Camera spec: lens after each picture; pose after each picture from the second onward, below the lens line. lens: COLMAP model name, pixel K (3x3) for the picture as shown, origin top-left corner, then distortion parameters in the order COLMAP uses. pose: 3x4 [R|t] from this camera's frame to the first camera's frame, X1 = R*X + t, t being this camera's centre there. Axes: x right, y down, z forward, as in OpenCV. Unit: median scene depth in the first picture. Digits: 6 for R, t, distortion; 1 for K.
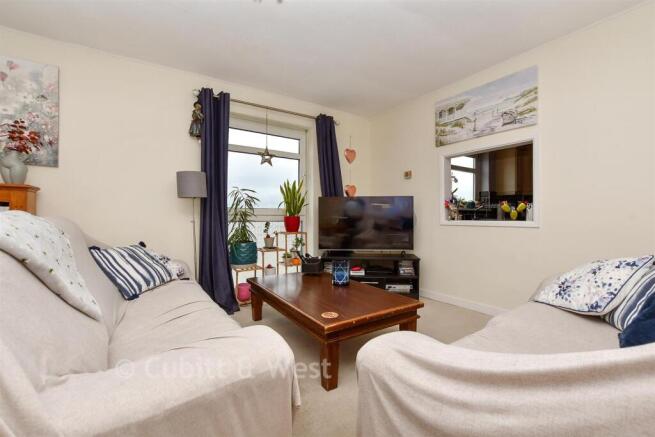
lens RADIAL K [[287.4, 0, 326.4], [0, 287.4, 217.9], [0, 0, 1]] dist [-0.015648, 0.002012]
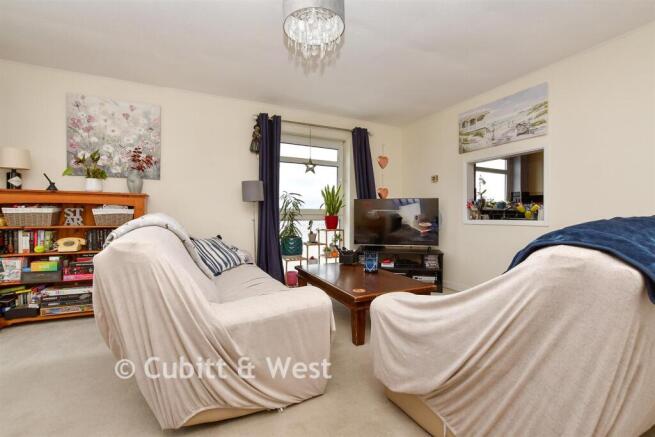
lens RADIAL K [[287.4, 0, 324.9], [0, 287.4, 219.6], [0, 0, 1]] dist [-0.015648, 0.002012]
pose [[0.989691, 0.002859, -0.143193, 0.031009], [-0.001515, 0.999954, 0.009497, -0.001710], [0.143214, -0.009182, 0.989649, -0.234431]]
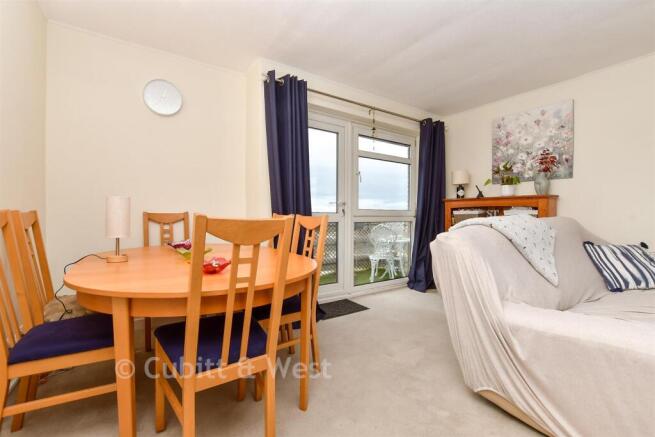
lens RADIAL K [[287.4, 0, 329.1], [0, 287.4, 220.0], [0, 0, 1]] dist [-0.015648, 0.002012]
pose [[0.007978, 0.016643, -0.999830, 0.308252], [-0.005559, 0.999847, 0.016599, -0.005227], [0.999953, 0.005426, 0.008069, -0.096487]]
